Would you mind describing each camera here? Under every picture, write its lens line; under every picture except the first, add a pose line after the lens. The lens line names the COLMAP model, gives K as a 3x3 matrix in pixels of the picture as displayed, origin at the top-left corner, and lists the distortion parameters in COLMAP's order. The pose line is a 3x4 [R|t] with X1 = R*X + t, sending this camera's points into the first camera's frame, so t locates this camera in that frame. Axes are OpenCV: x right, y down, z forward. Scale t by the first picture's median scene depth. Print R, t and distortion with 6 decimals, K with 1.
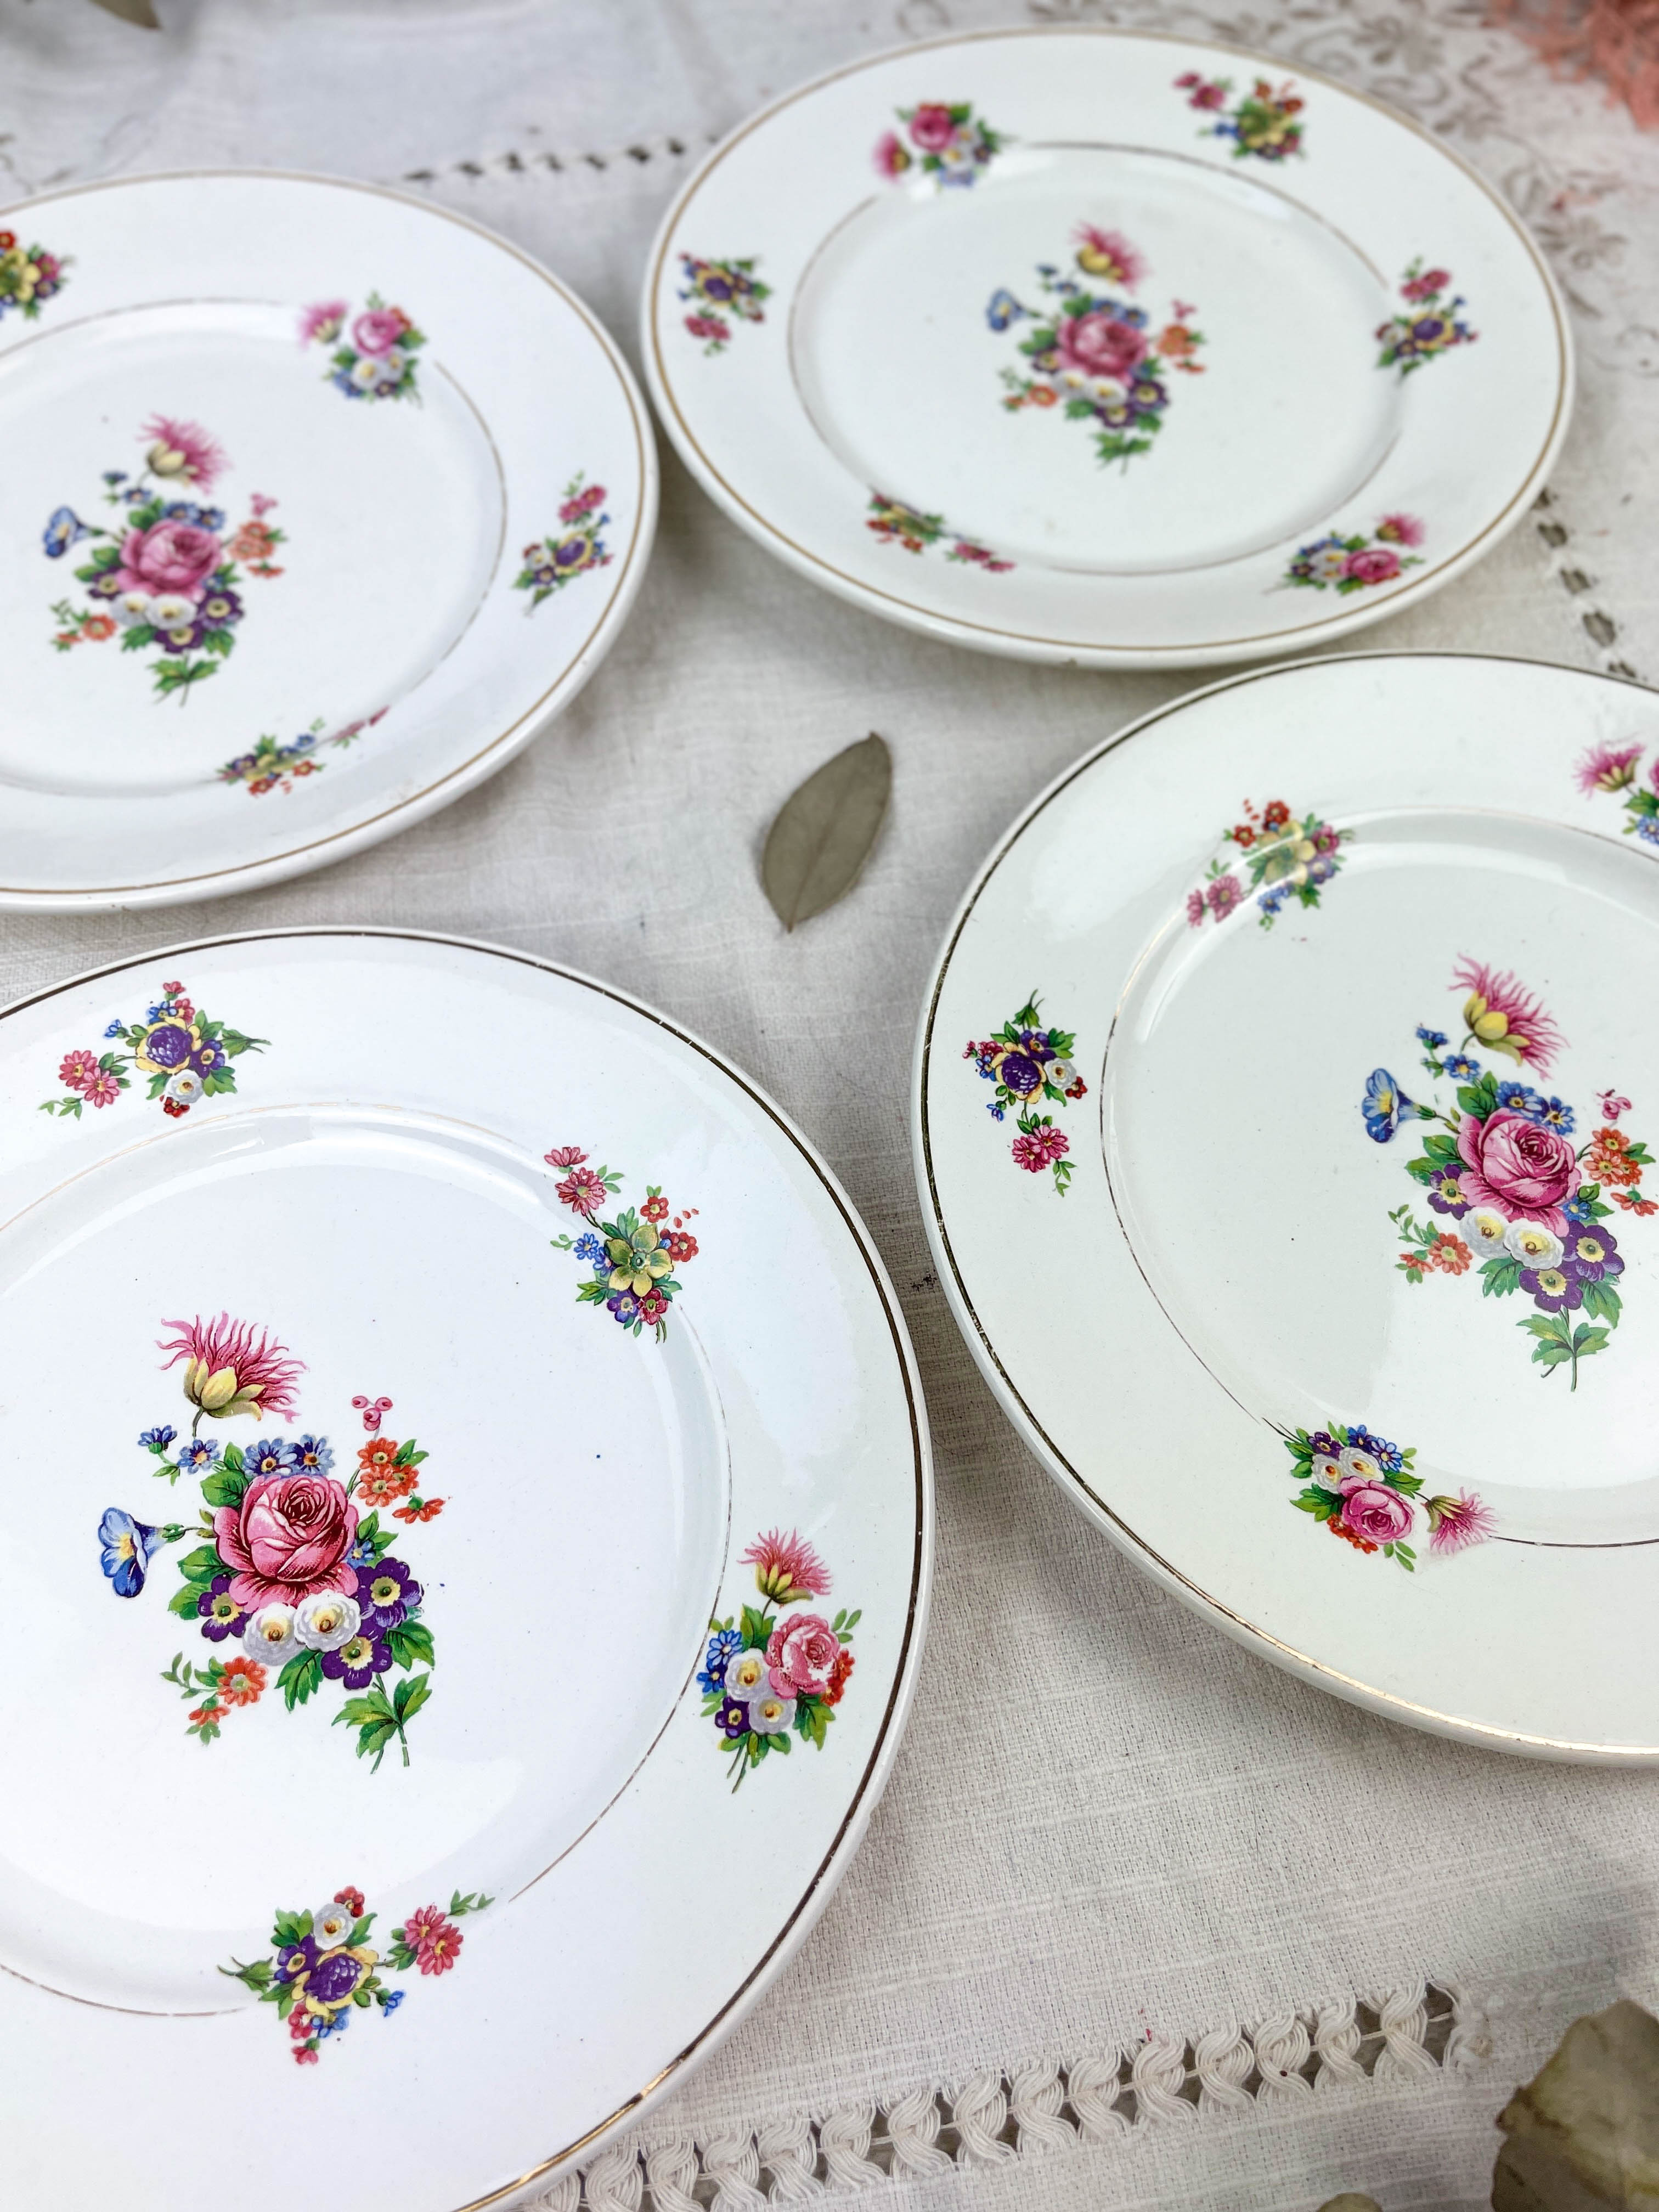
lens RADIAL K [[1701.3, 0, 832.3], [0, 1701.3, 1114.1], [0, 0, 1]] dist [0.032912, -0.050234]
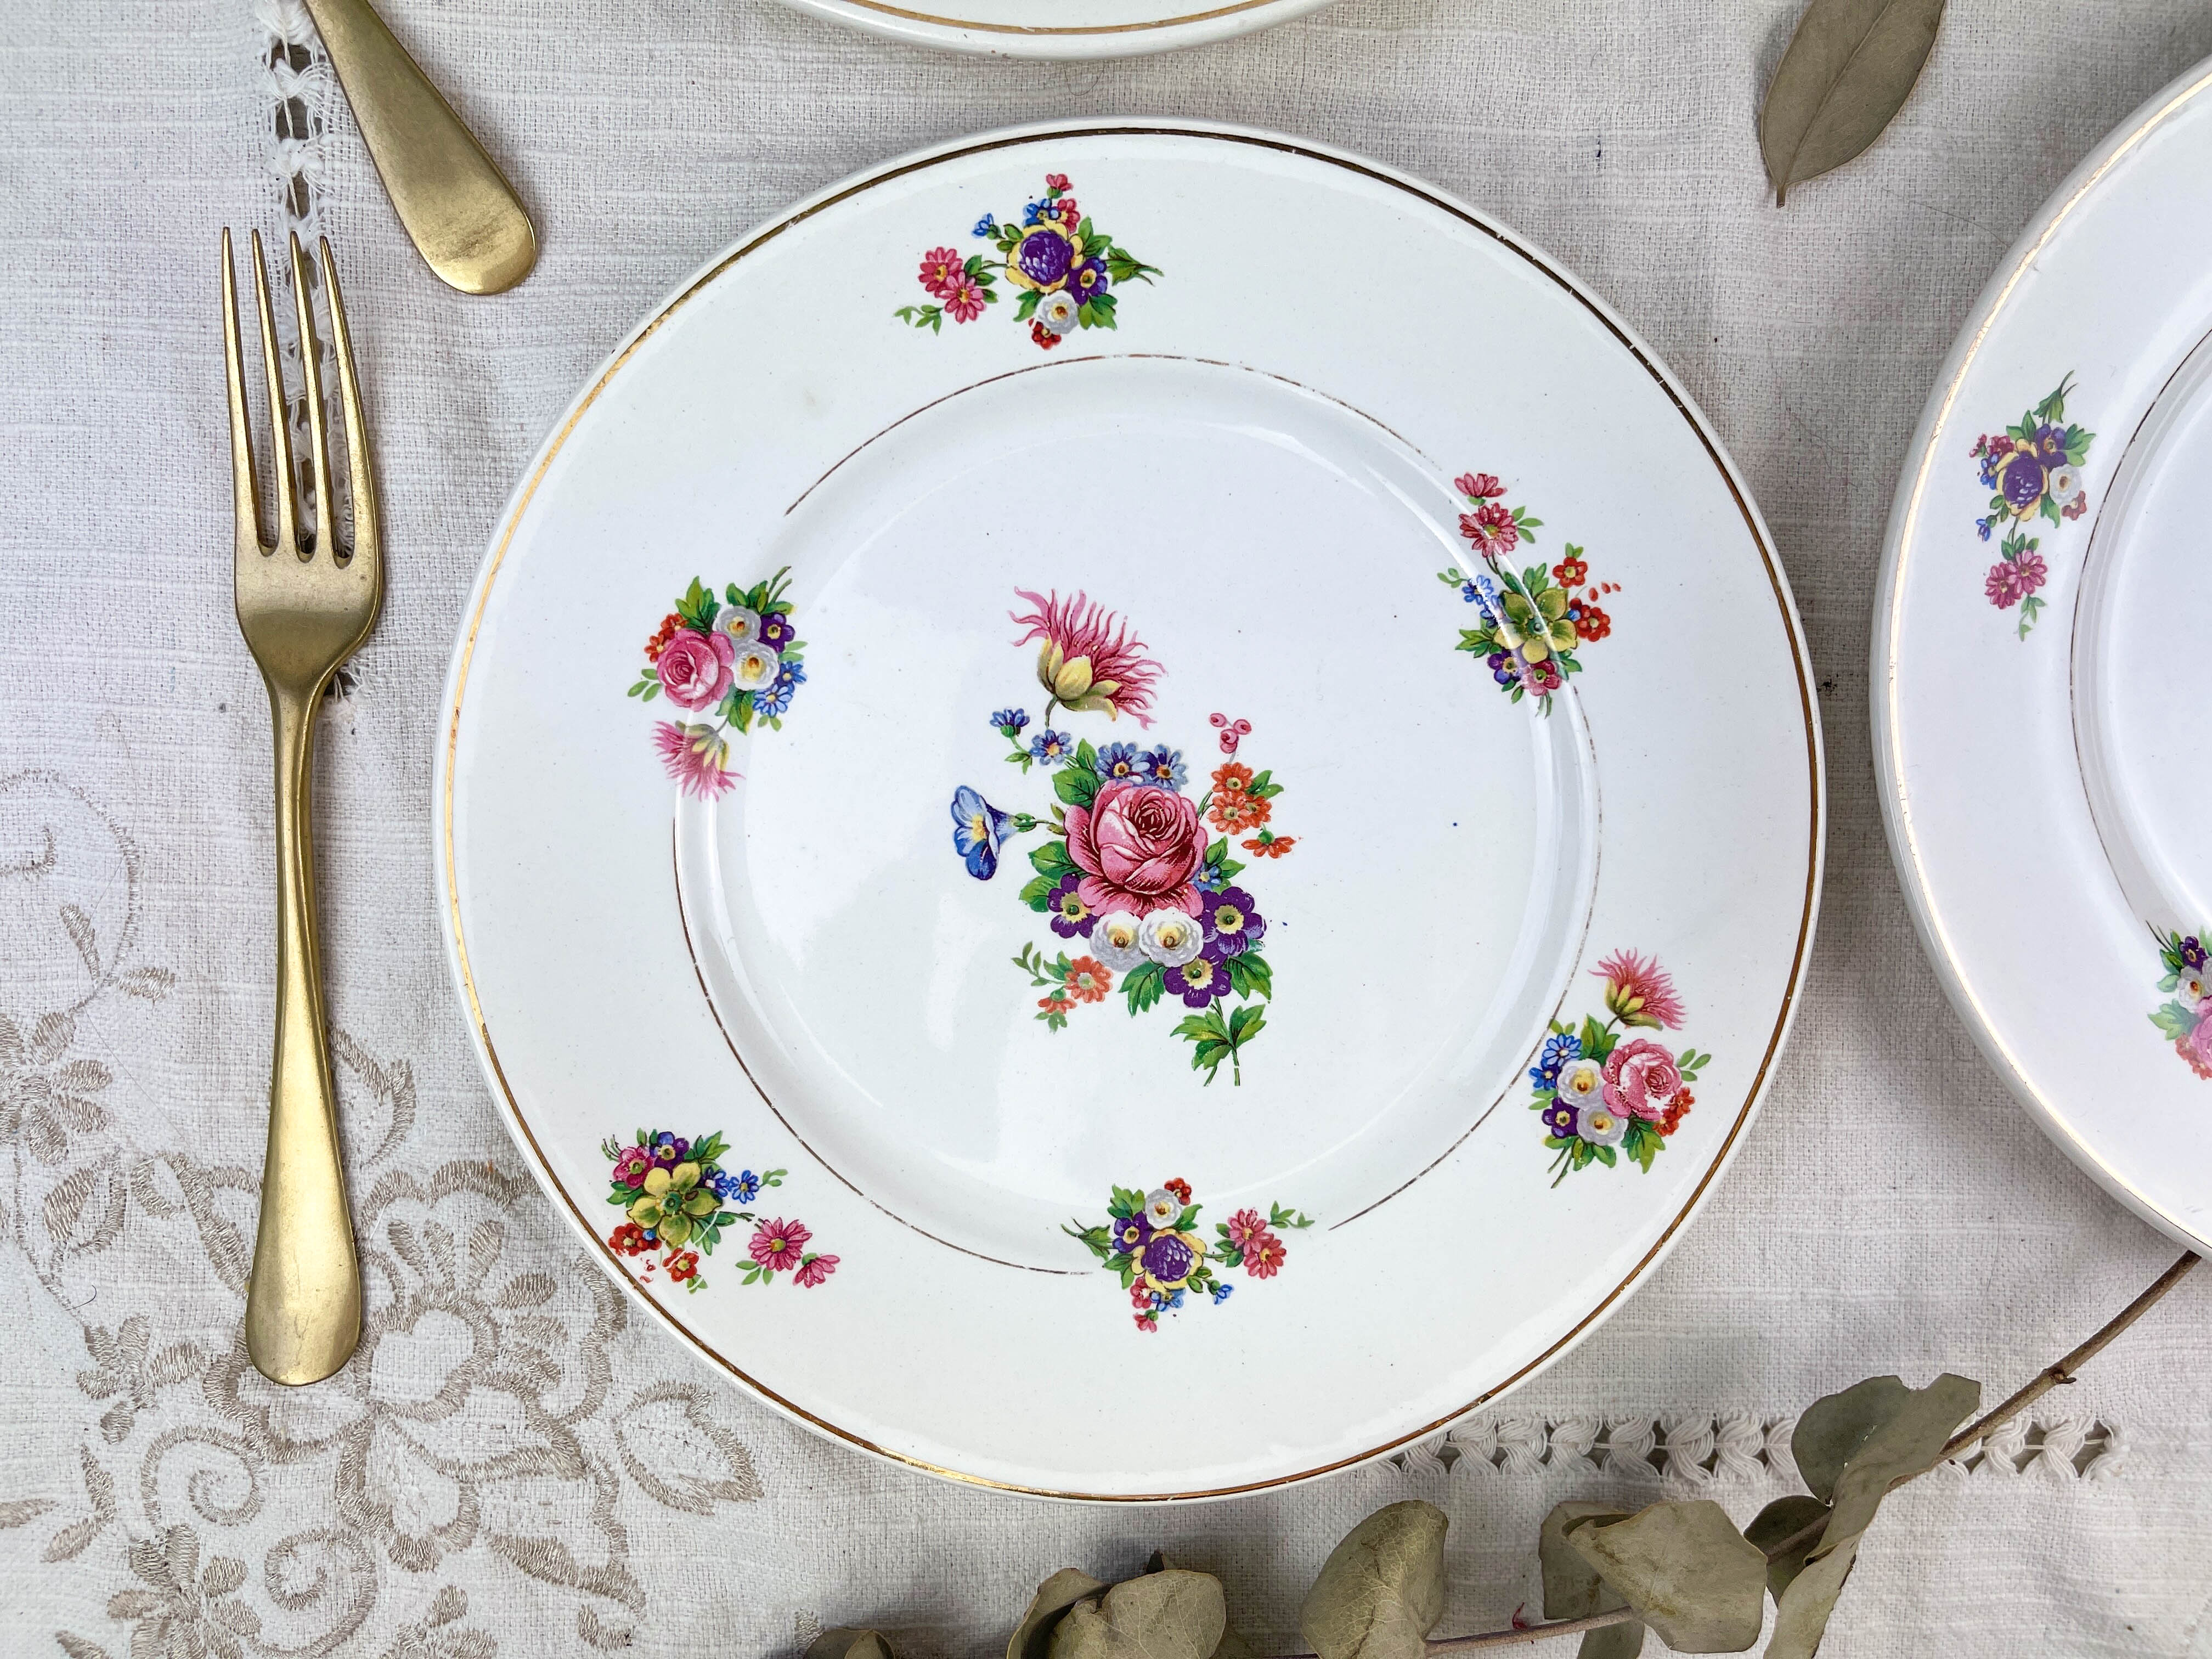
lens RADIAL K [[1654.3, 0, 1117.9], [0, 1654.3, 830.1], [0, 0, 1]] dist [0.044875, -0.076968]
pose [[0.982159, 0.186705, 0.022465, -0.346549], [-0.171399, 0.839625, 0.515415, -0.248178], [0.077368, -0.510070, 0.856646, 0.180223]]
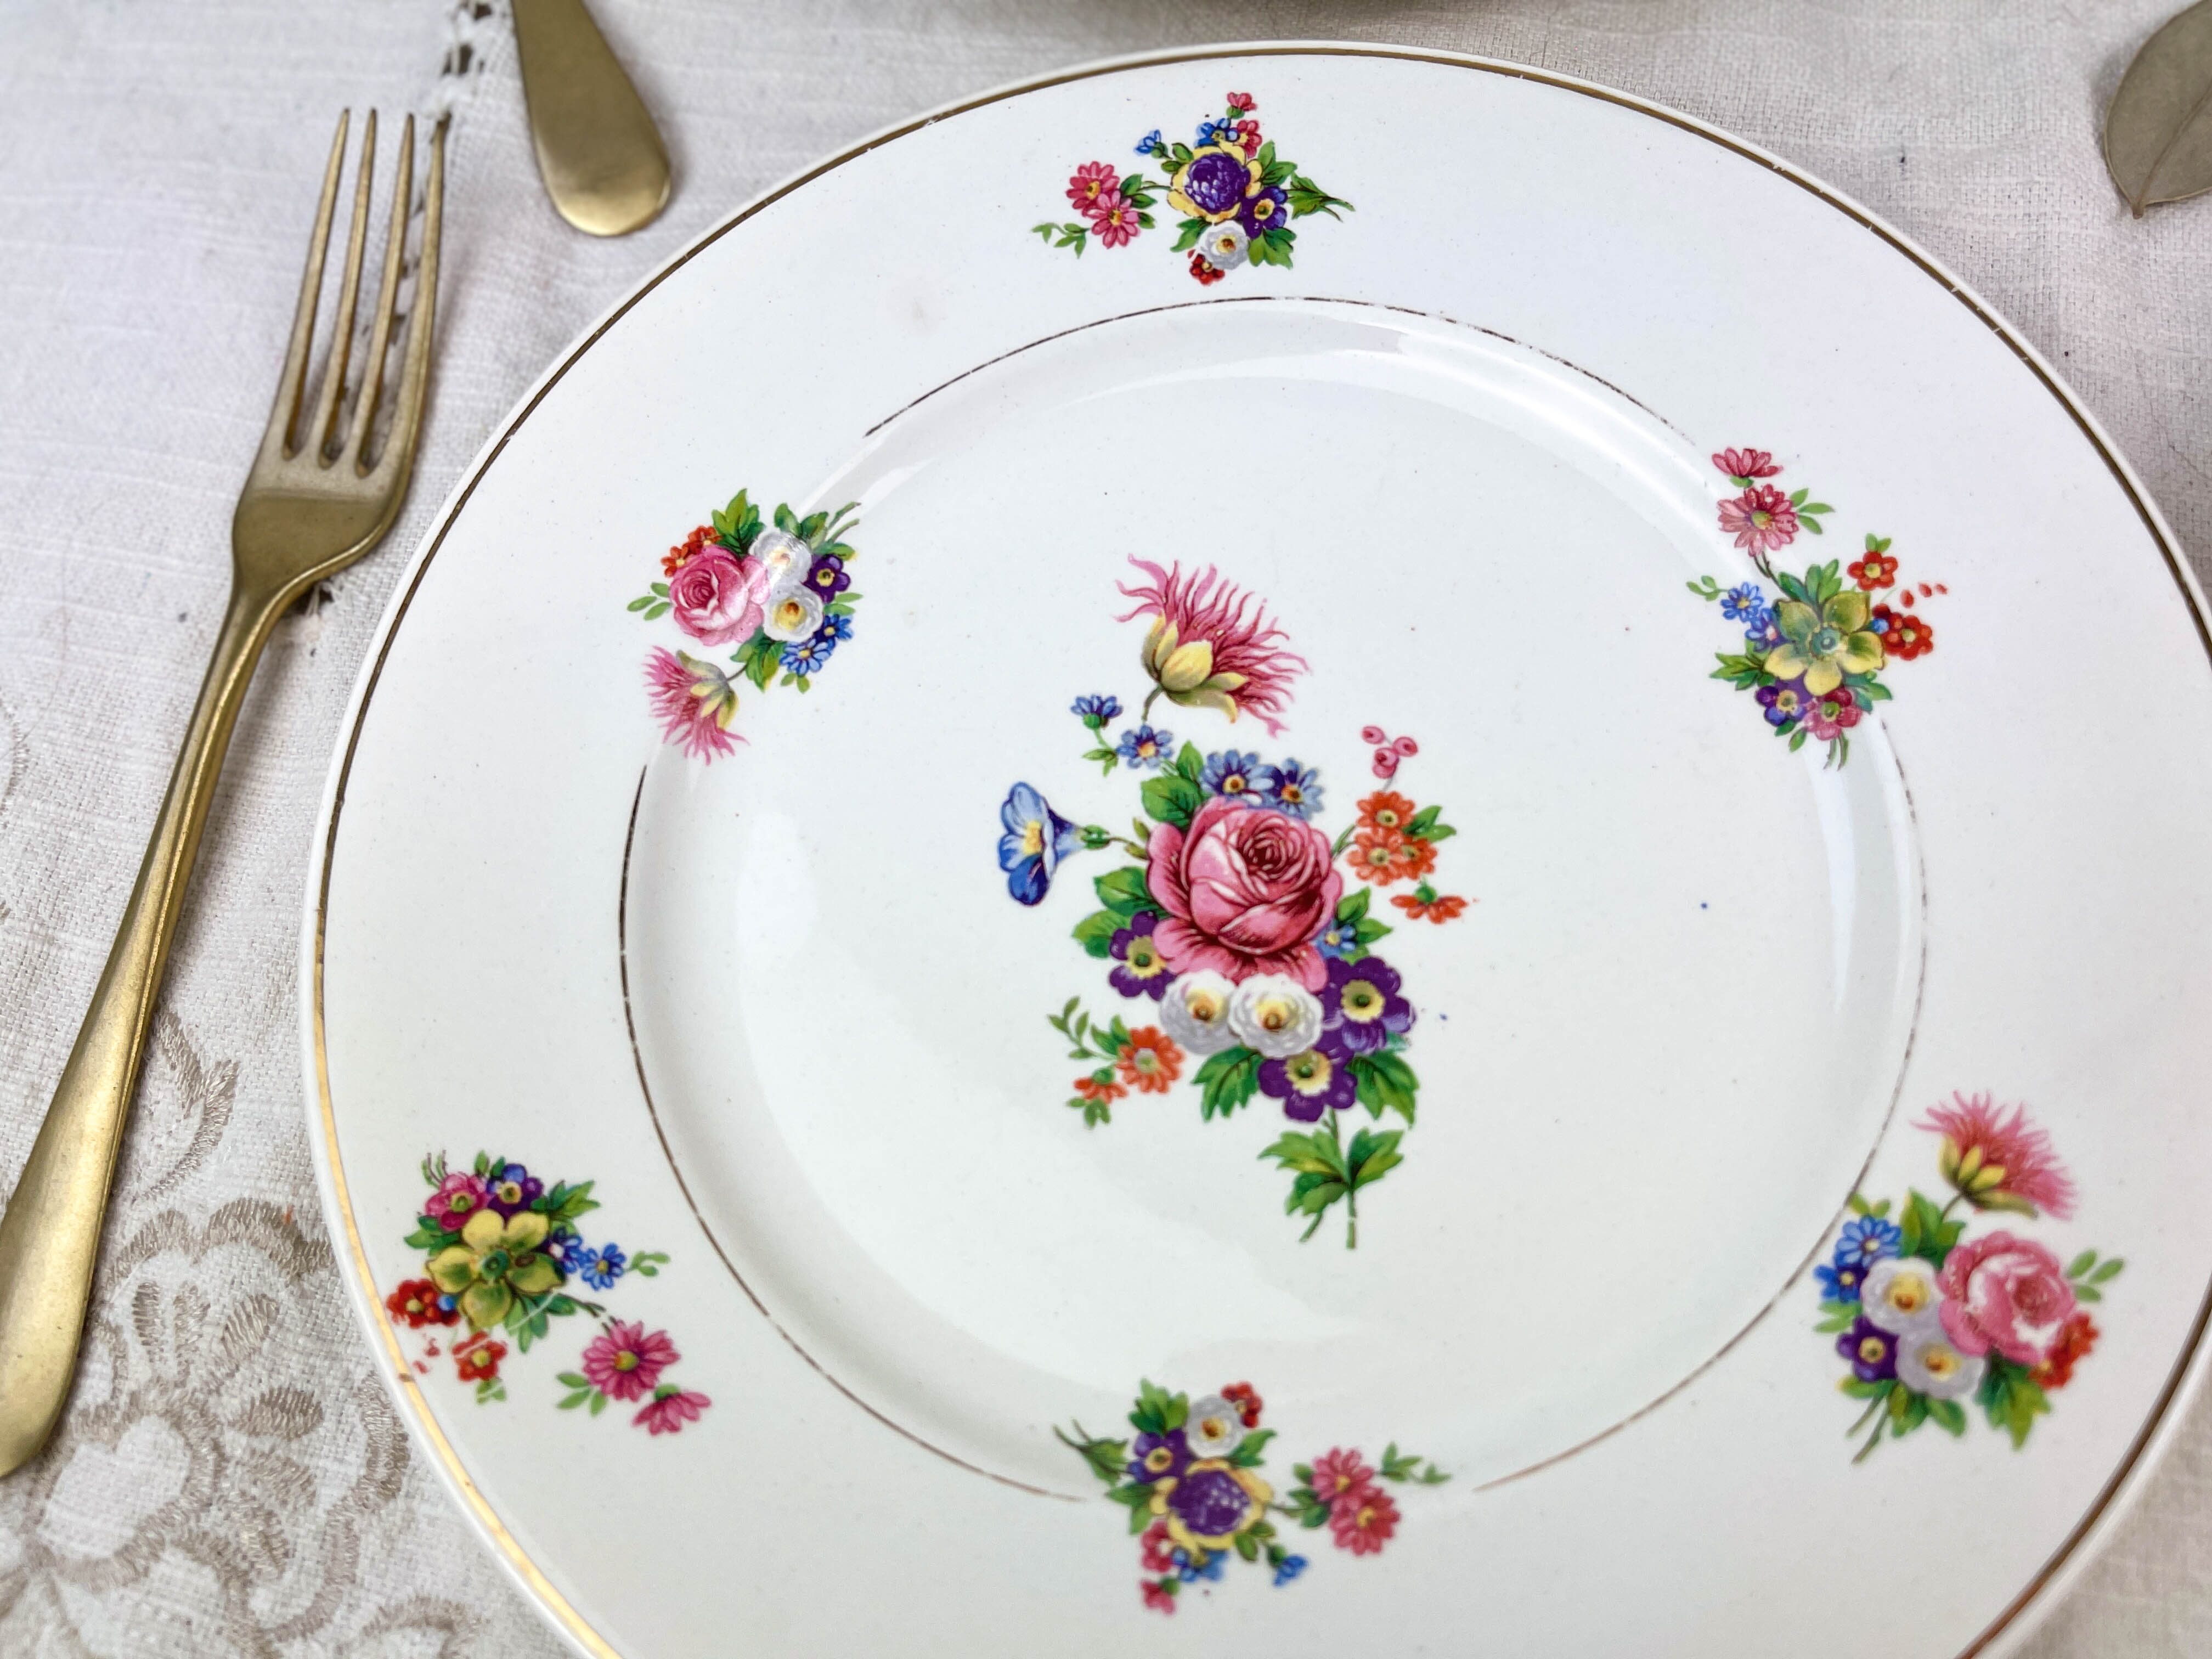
lens RADIAL K [[1701.3, 0, 1113.3], [0, 1701.3, 833.2], [0, 0, 1]] dist [0.032912, -0.050234]
pose [[0.937220, 0.275508, -0.213807, -0.219775], [-0.239590, 0.954175, 0.179295, 0.109302], [0.253406, -0.116813, 0.960281, 0.301089]]
